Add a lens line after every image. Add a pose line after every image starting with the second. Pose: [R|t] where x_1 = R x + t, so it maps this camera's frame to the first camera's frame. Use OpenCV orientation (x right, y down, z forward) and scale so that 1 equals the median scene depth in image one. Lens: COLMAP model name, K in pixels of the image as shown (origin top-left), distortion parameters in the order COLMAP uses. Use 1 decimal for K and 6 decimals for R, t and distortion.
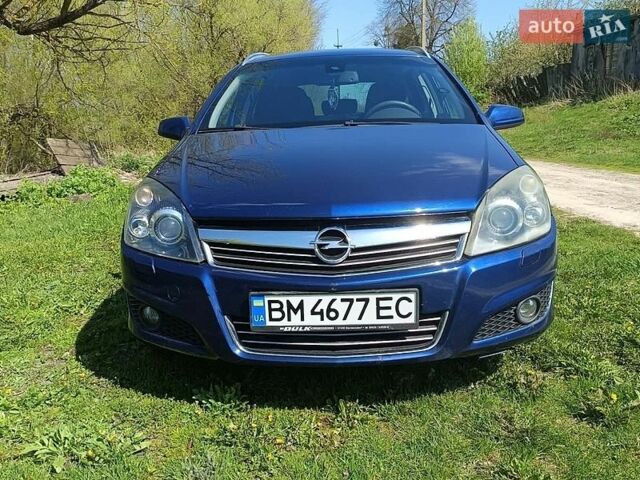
lens RADIAL K [[583.3, 0, 320.0], [0, 583.3, 240.0], [0, 0, 1]] dist [-0.009826, -0.009115]
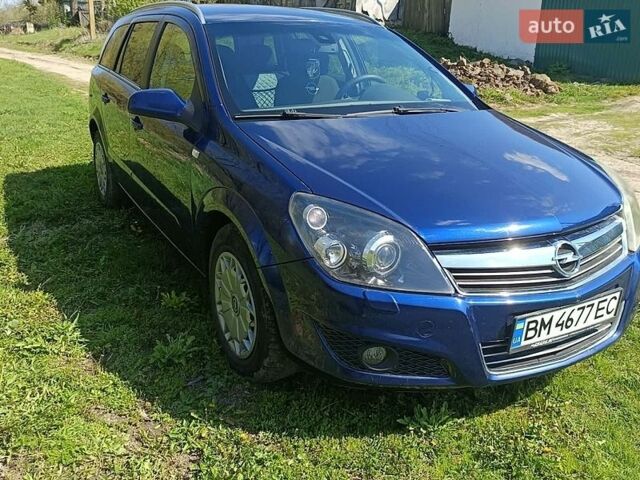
lens RADIAL K [[583.3, 0, 320.0], [0, 583.3, 240.0], [0, 0, 1]] dist [-0.009826, -0.009115]
pose [[0.899275, -0.114769, 0.422058, -0.808601], [0.068624, 0.990031, 0.123000, -0.181314], [-0.431968, -0.081647, 0.898186, 0.263973]]
